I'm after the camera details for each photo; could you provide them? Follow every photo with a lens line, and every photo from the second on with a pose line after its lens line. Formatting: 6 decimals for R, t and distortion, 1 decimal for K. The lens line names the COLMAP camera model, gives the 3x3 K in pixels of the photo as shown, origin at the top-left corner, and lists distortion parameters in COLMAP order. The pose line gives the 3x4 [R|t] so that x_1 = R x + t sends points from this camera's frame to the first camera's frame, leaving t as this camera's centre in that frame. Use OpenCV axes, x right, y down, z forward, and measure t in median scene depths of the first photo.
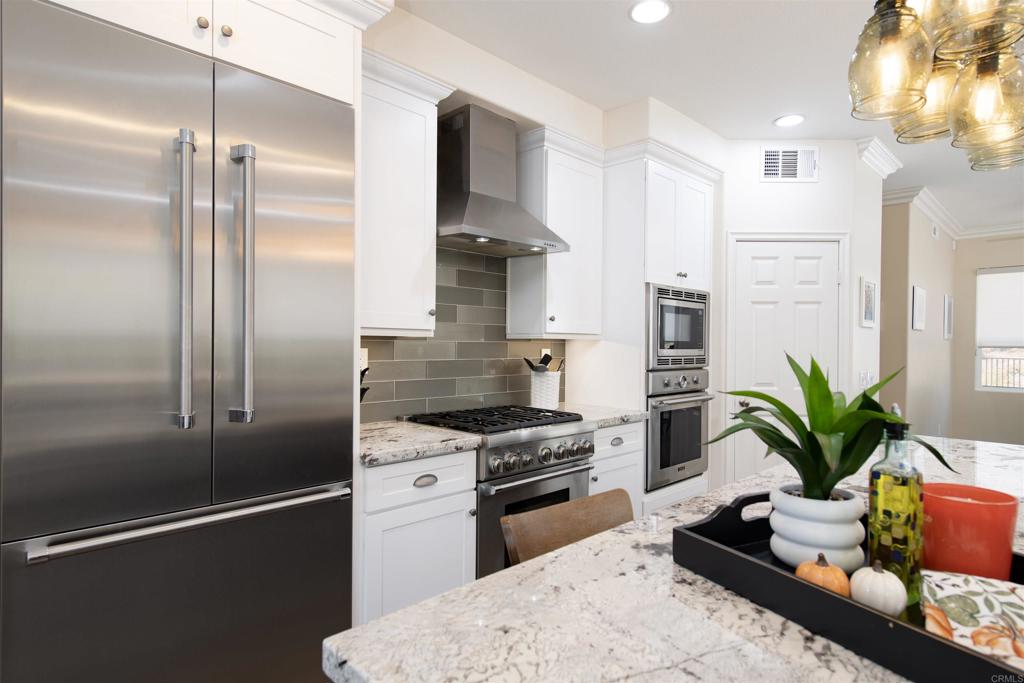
lens RADIAL K [[578.2, 0, 512.7], [0, 578.2, 348.8], [0, 0, 1]] dist [0.027175, 0.000881]
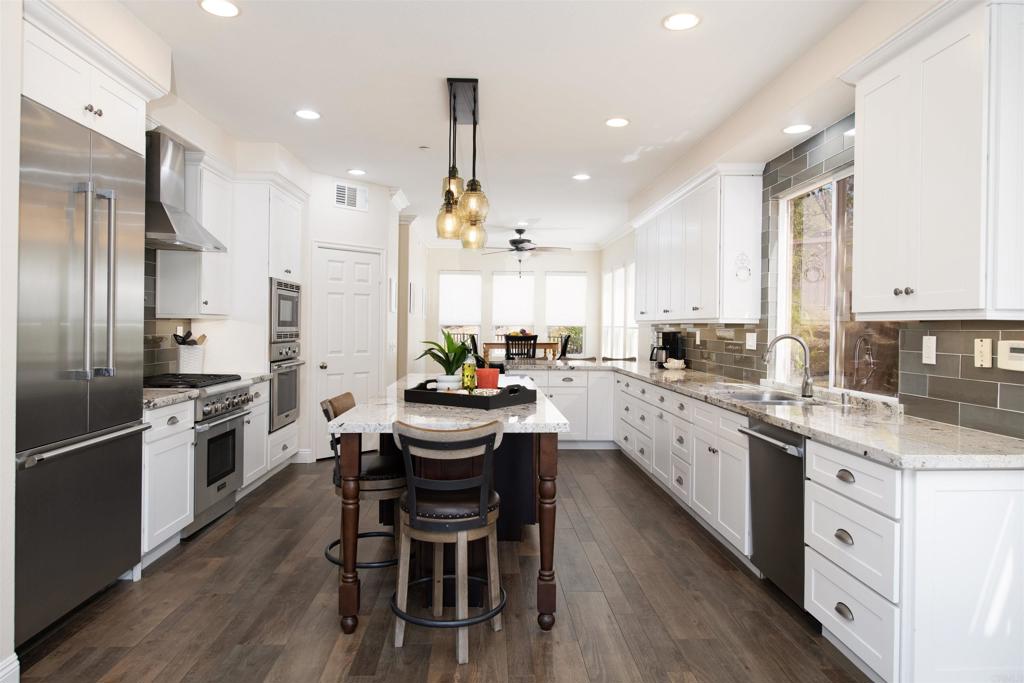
lens RADIAL K [[646.5, 0, 512.0], [0, 646.5, 341.5], [0, 0, 1]] dist [-0.000150, -0.000050]
pose [[0.688539, -0.011294, 0.725111, -0.470195], [-0.007475, 0.999715, 0.022670, -0.003748], [-0.725161, -0.021029, 0.688259, -0.437183]]
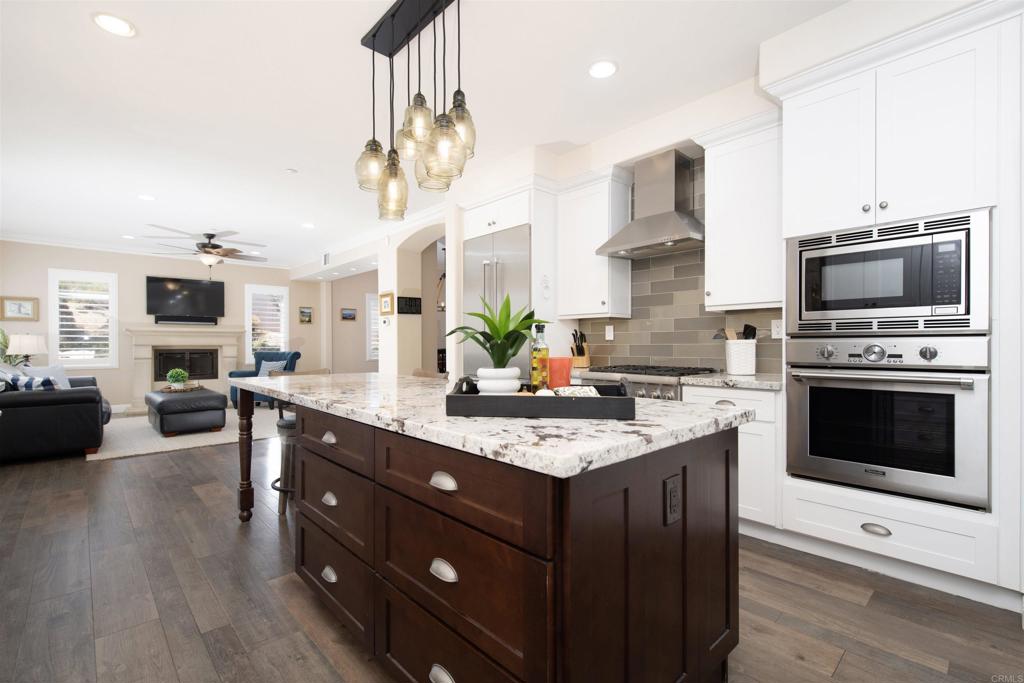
lens RADIAL K [[462.2, 0, 510.4], [0, 462.2, 344.4], [0, 0, 1]] dist [0.022908, 0.000105]
pose [[-0.055446, -0.004172, -0.998453, 0.952391], [0.006305, 0.999970, -0.004528, 0.048910], [0.998442, -0.006546, -0.055418, 0.602386]]
